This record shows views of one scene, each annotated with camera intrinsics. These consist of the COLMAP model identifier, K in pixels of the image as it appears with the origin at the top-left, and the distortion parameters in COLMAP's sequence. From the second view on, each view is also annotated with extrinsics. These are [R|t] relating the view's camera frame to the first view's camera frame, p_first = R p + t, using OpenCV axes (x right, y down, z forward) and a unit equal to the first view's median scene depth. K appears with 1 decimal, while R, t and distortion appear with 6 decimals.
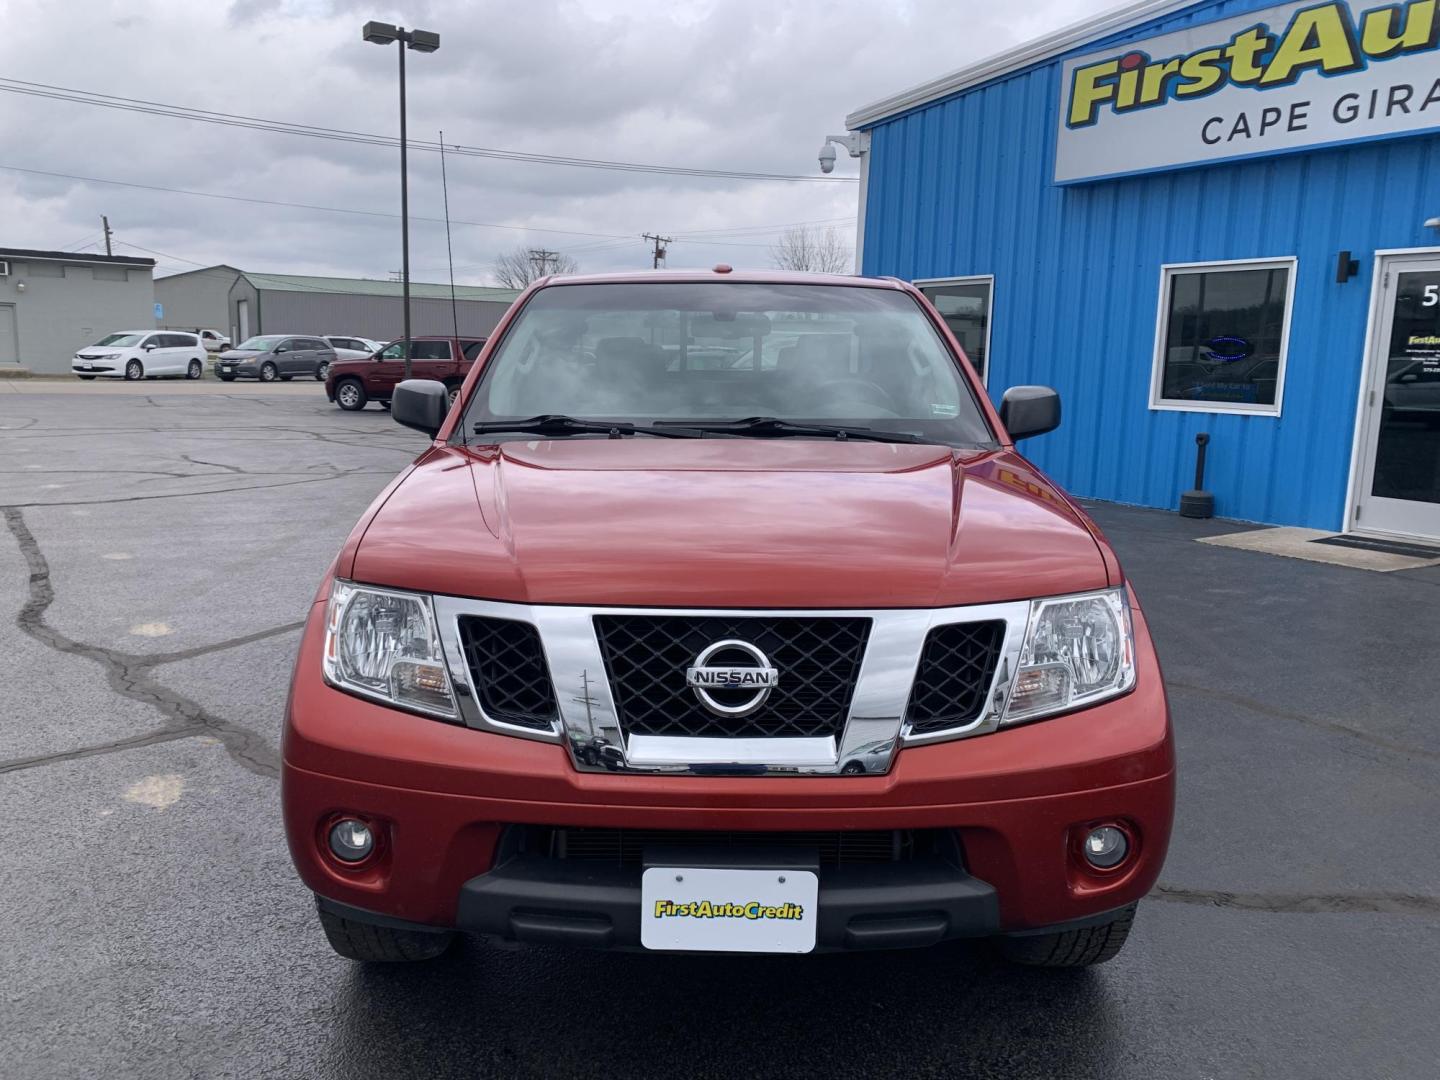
lens RADIAL K [[1081.9, 0, 728.2], [0, 1081.9, 542.3], [0, 0, 1]] dist [0.007376, -0.004752]
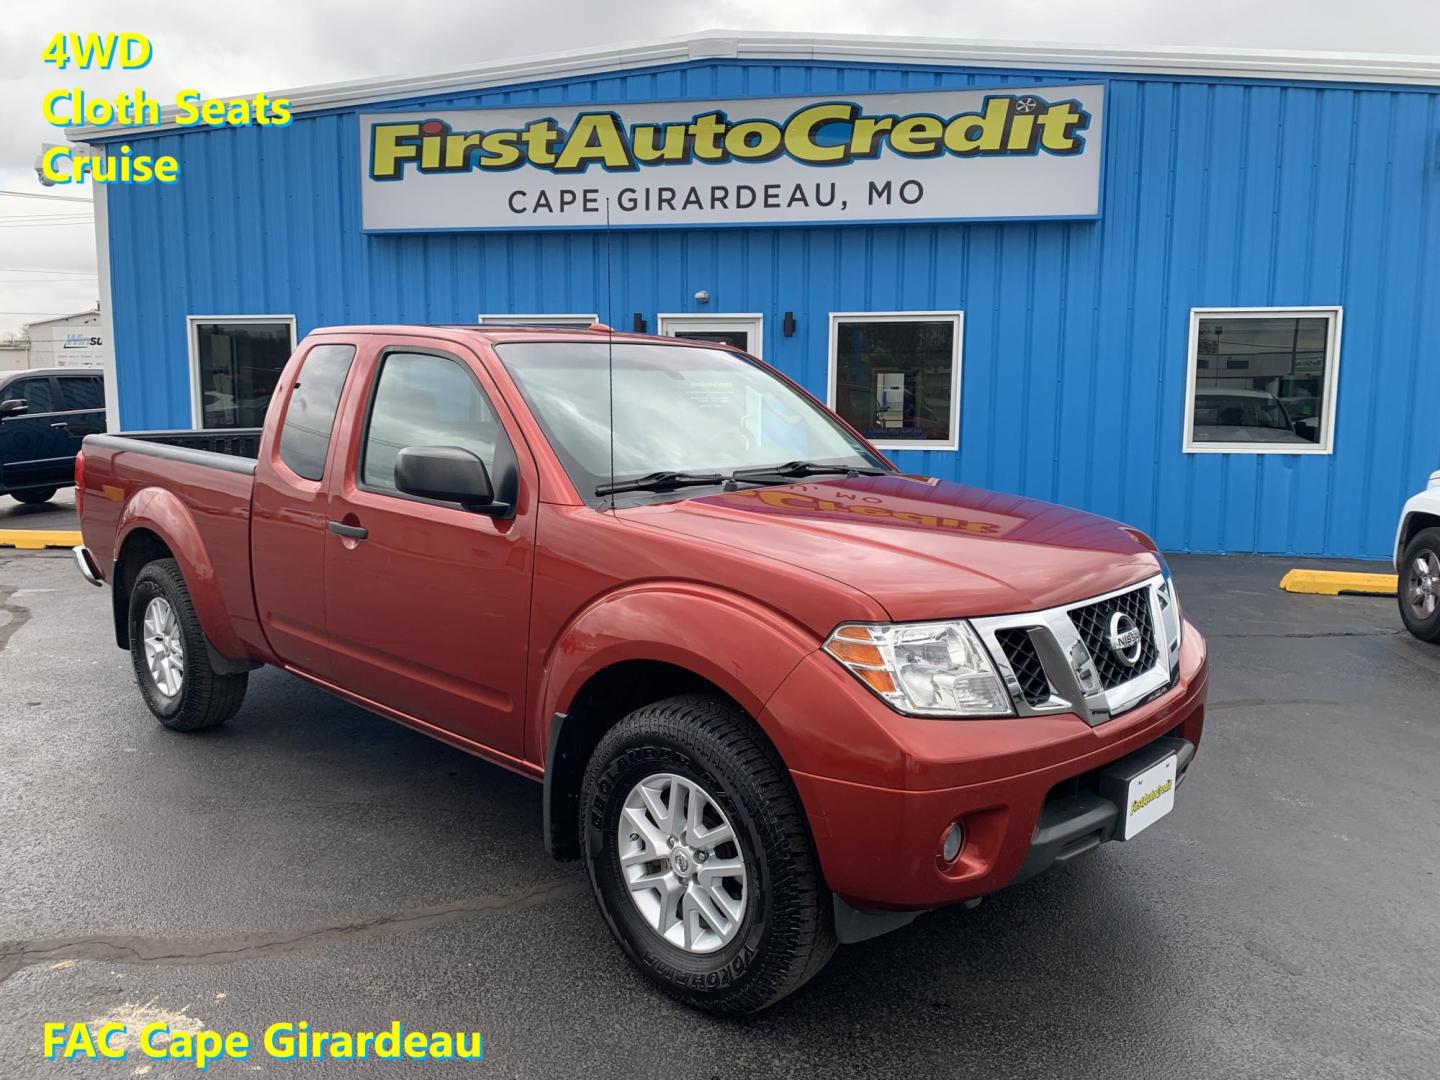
lens RADIAL K [[926.3, 0, 719.3], [0, 926.3, 504.1], [0, 0, 1]] dist [0.003624, -0.001863]
pose [[0.684056, -0.089526, 0.723915, -0.155353], [0.128641, 0.991691, 0.001084, -0.038888], [-0.717997, 0.092383, 0.689889, 0.213953]]
